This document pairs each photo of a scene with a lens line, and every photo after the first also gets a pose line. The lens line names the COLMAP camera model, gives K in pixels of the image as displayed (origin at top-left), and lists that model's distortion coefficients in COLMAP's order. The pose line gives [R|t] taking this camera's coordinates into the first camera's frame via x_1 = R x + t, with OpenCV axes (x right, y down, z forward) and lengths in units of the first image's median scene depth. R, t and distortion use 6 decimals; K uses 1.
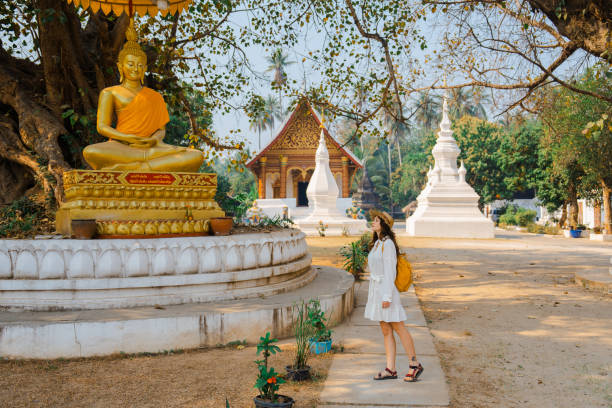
lens RADIAL K [[729.0, 0, 306.0], [0, 729.0, 204.0], [0, 0, 1]] dist [0.009504, 0.001512]
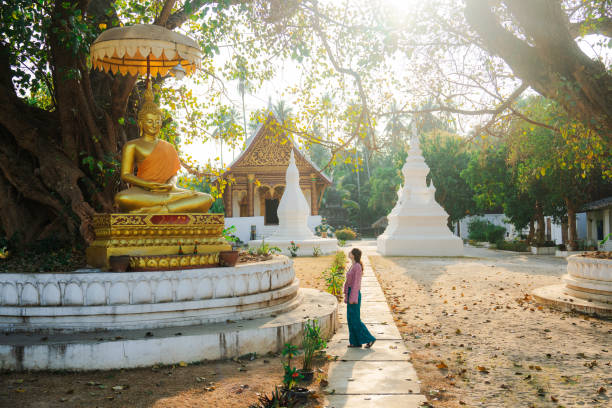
lens RADIAL K [[888.3, 0, 306.0], [0, 888.3, 204.0], [0, 0, 1]] dist [0.012350, 0.070819]
pose [[0.997744, -0.010615, 0.066290, -0.075345], [0.010643, 0.999943, -0.000067, -0.049218], [-0.066286, 0.000772, 0.997800, -0.392591]]
